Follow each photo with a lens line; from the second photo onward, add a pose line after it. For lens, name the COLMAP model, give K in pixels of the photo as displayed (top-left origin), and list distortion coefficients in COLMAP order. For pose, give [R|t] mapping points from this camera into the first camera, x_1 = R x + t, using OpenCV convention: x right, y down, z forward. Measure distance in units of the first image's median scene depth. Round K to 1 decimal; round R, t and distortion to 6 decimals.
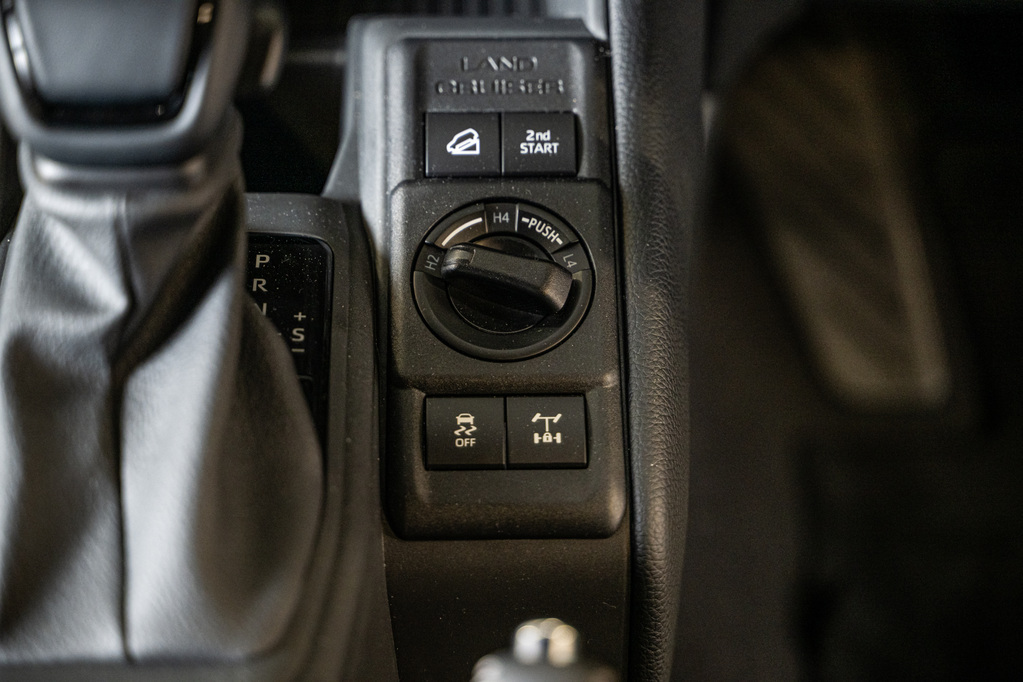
lens RADIAL K [[2213.6, 0, 511.7], [0, 2213.6, 340.8], [0, 0, 1]] dist [0.001865, 0.000000]
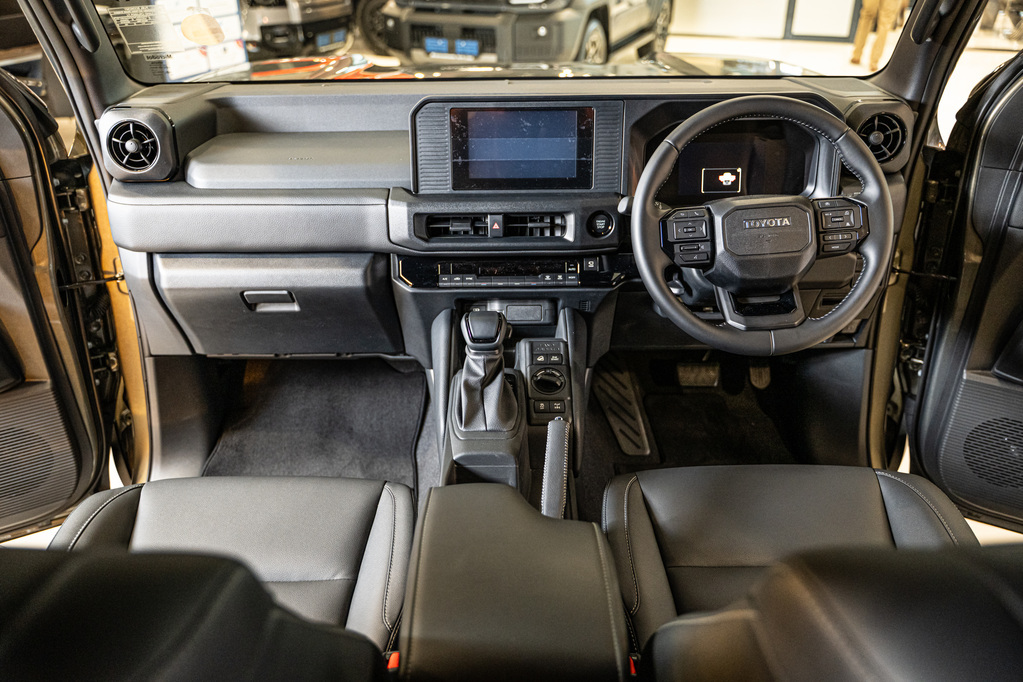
lens RADIAL K [[814.7, 0, 512.8], [0, 814.7, 341.3], [0, 0, 1]] dist [-0.057571, 0.001884]
pose [[0.999827, 0.003502, -0.018293, -0.054061], [-0.007972, 0.968101, -0.250434, 0.369634], [0.016832, 0.250537, 0.967961, -0.921281]]
